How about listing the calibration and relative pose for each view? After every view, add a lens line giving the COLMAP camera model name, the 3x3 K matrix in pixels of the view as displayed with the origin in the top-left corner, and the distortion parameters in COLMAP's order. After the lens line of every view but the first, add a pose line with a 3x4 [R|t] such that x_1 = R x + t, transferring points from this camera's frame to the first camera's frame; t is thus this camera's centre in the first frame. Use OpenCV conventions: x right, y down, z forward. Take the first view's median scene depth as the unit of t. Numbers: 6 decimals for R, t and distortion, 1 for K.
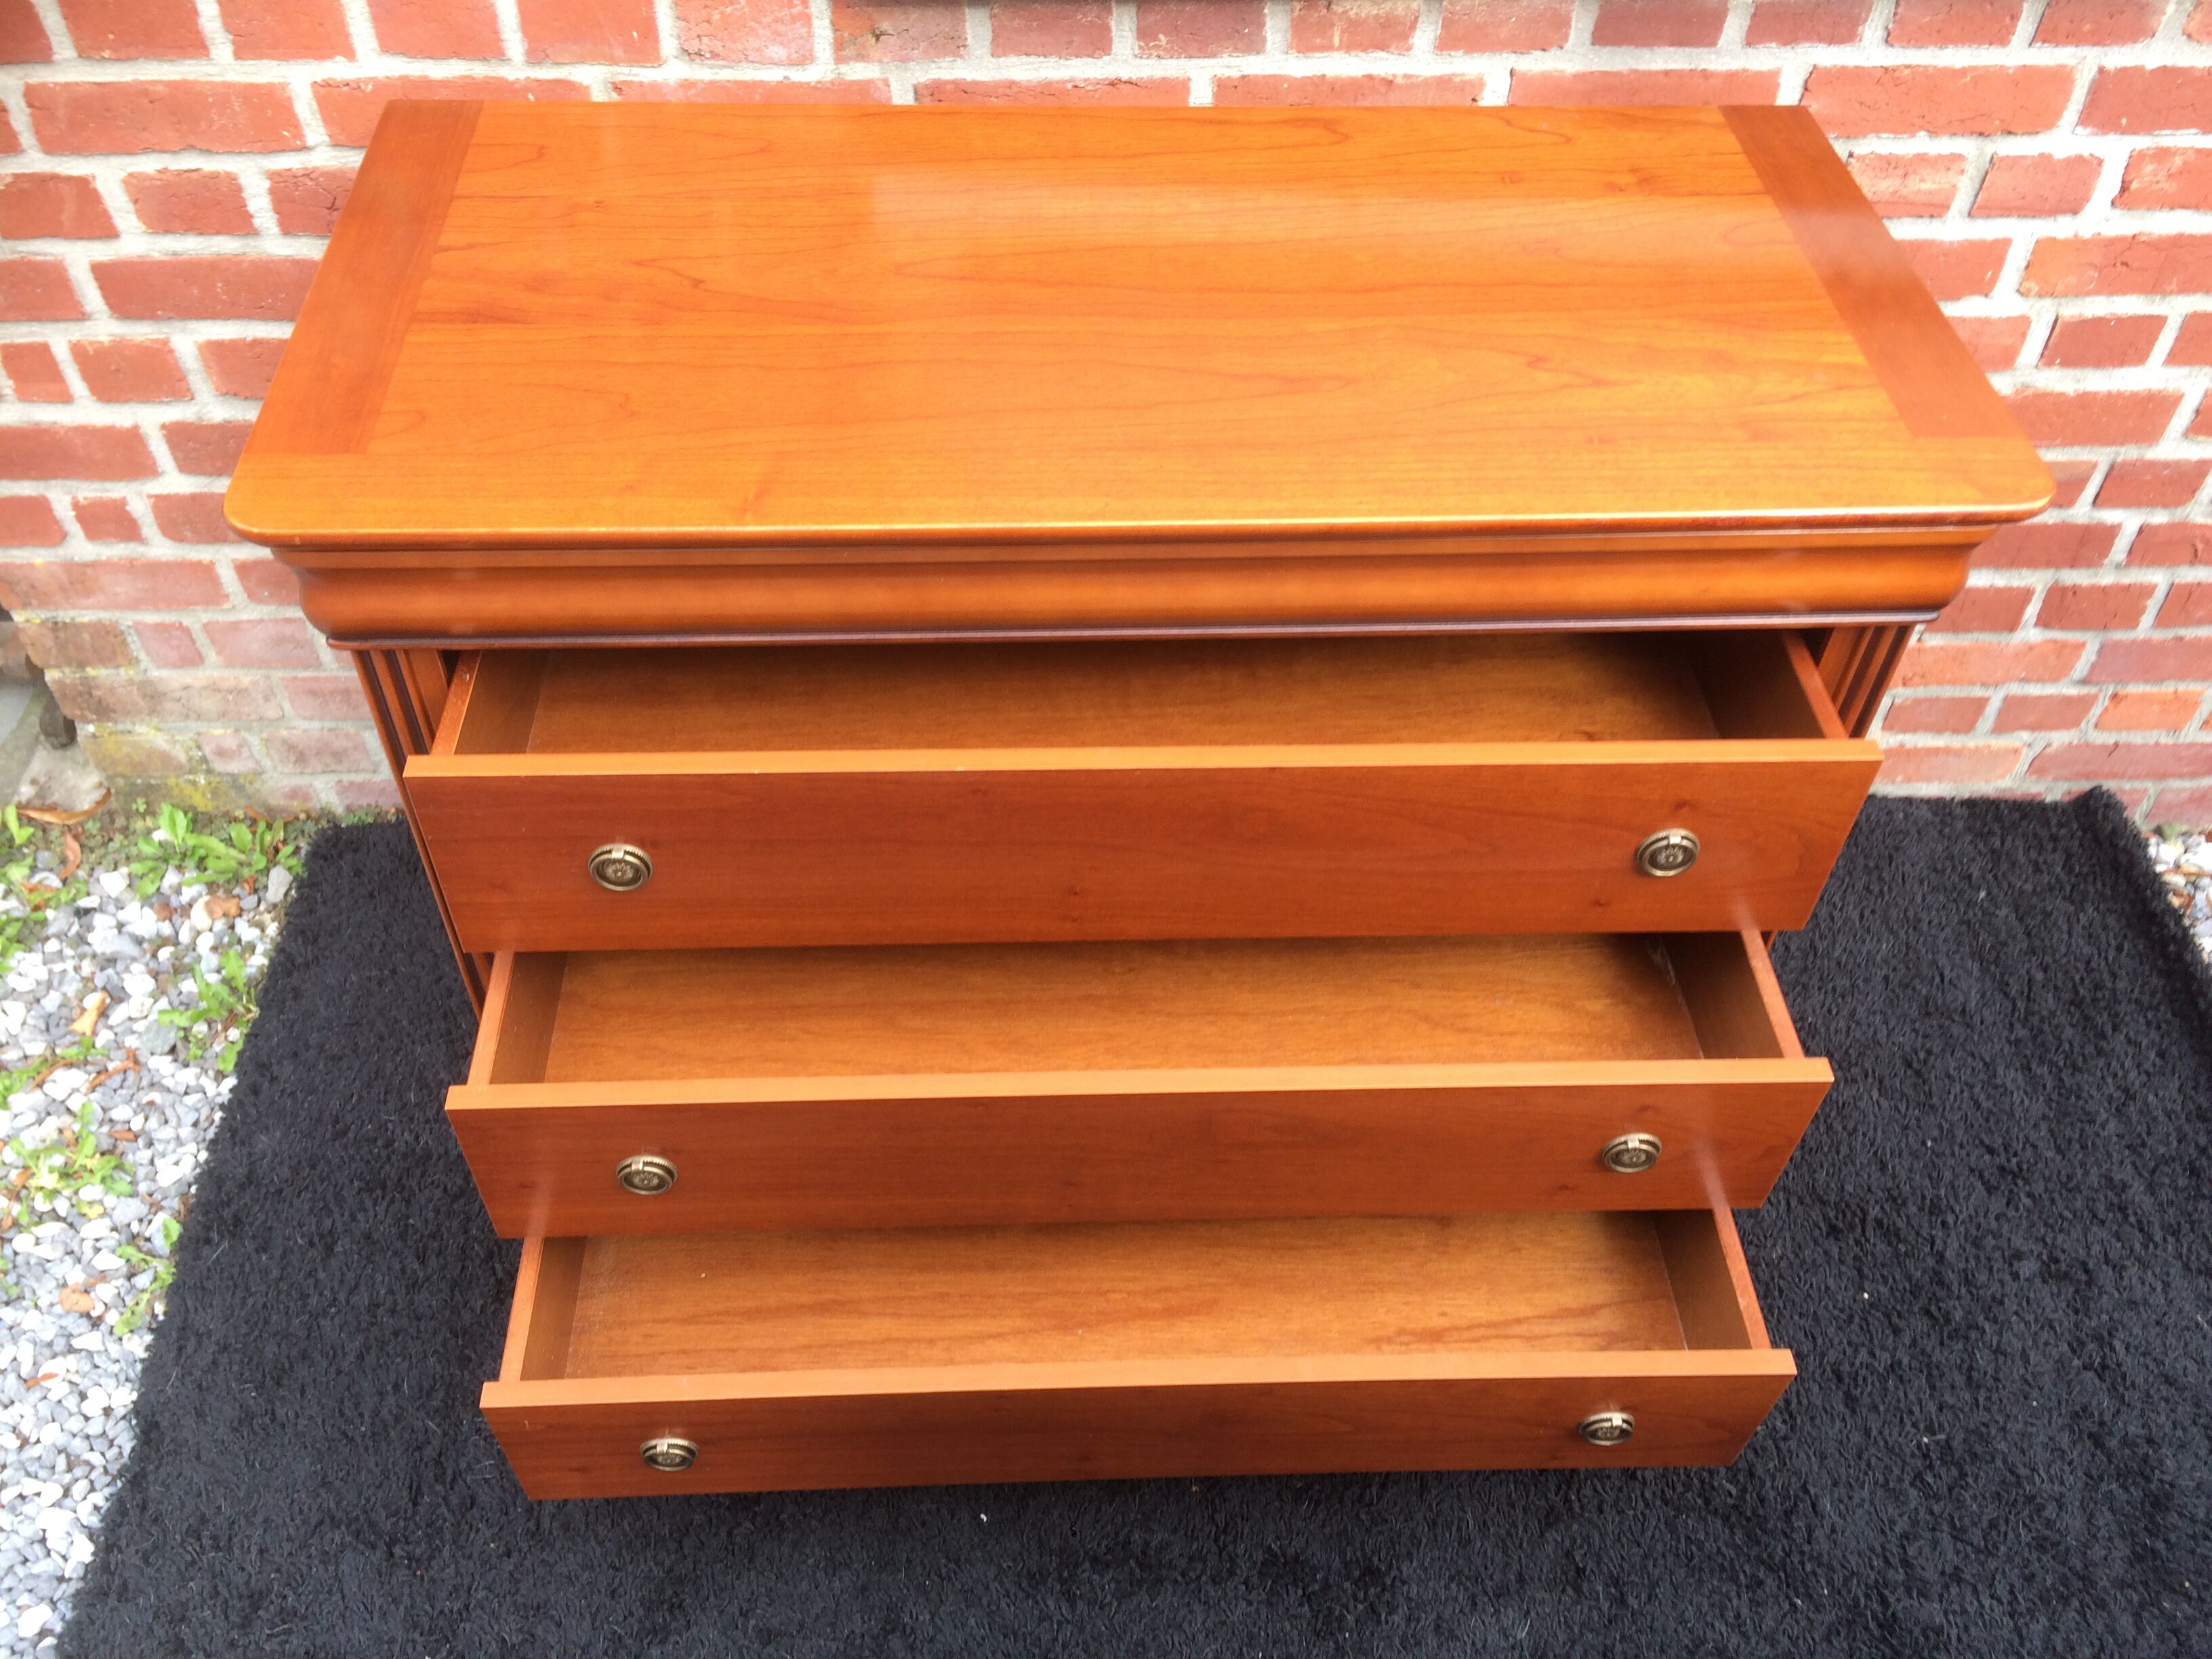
lens RADIAL K [[1894.1, 0, 1106.0], [0, 1894.1, 829.5], [0, 0, 1]] dist [0.083087, -0.105609]
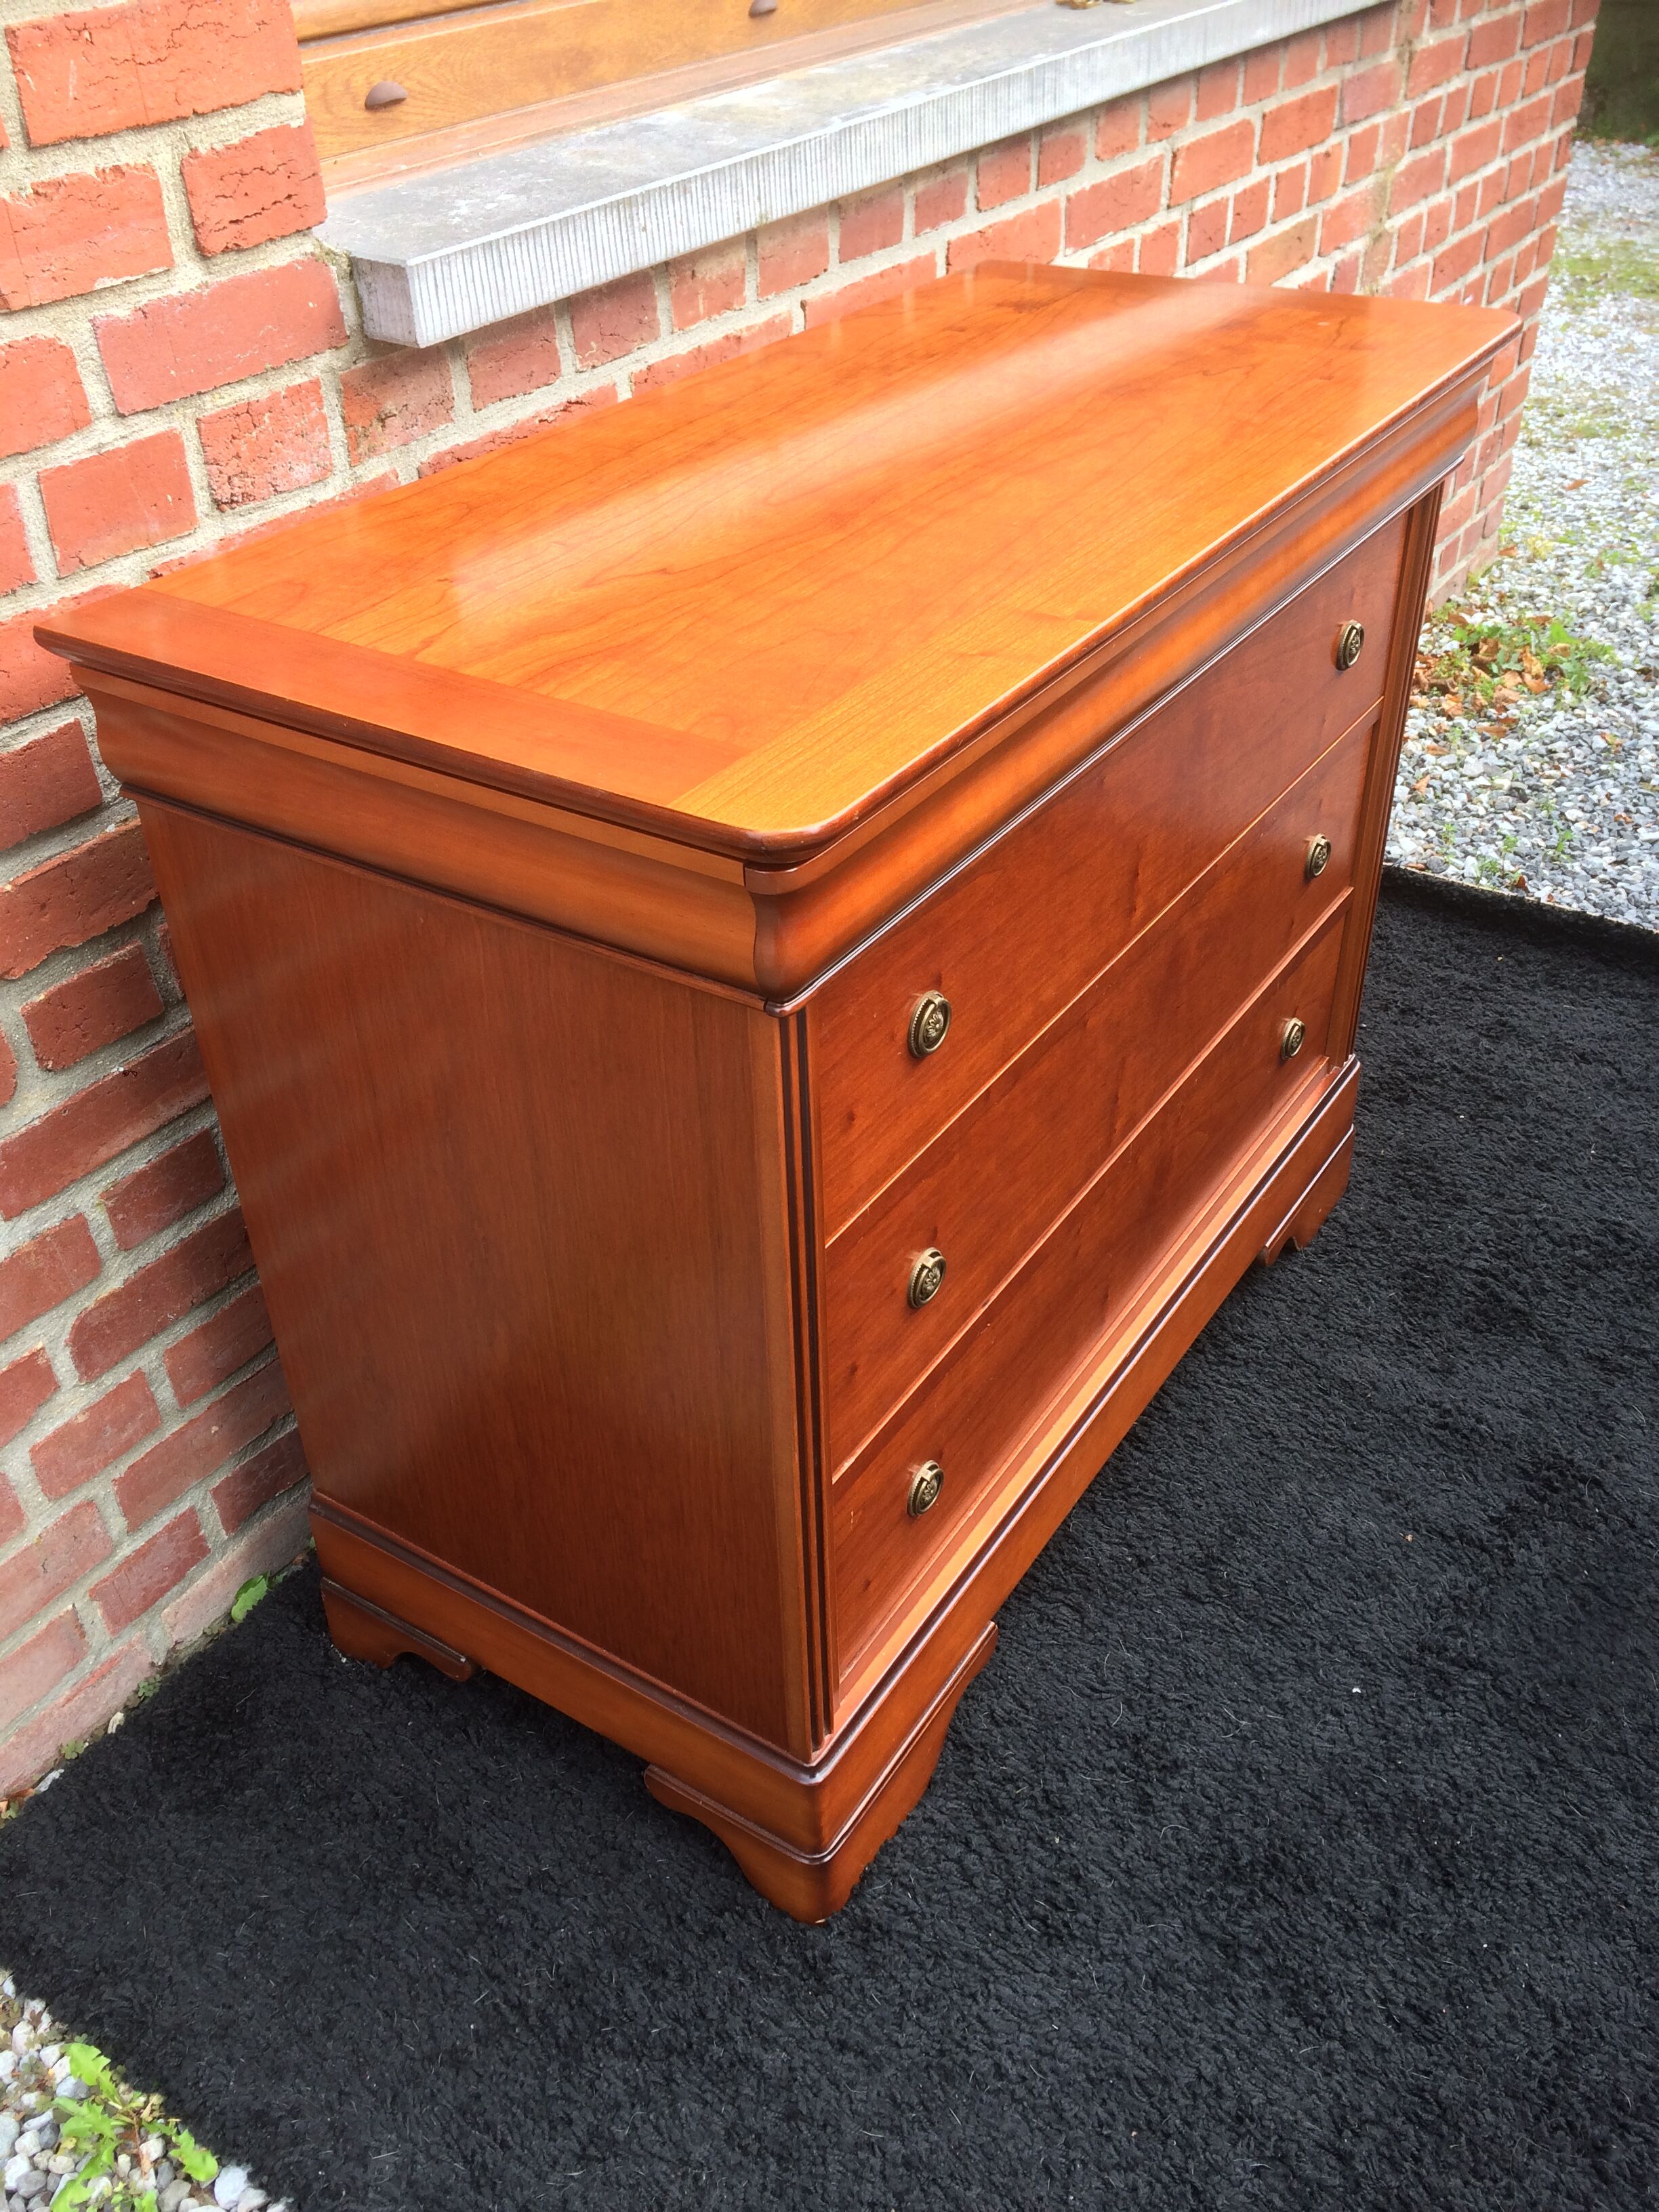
lens RADIAL K [[1880.7, 0, 828.5], [0, 1880.7, 1116.0], [0, 0, 1]] dist [0.090700, -0.118574]
pose [[0.592045, -0.503879, 0.628959, -0.694474], [0.620238, 0.783200, 0.043610, -0.067450], [-0.514575, 0.364285, 0.776215, 0.310125]]
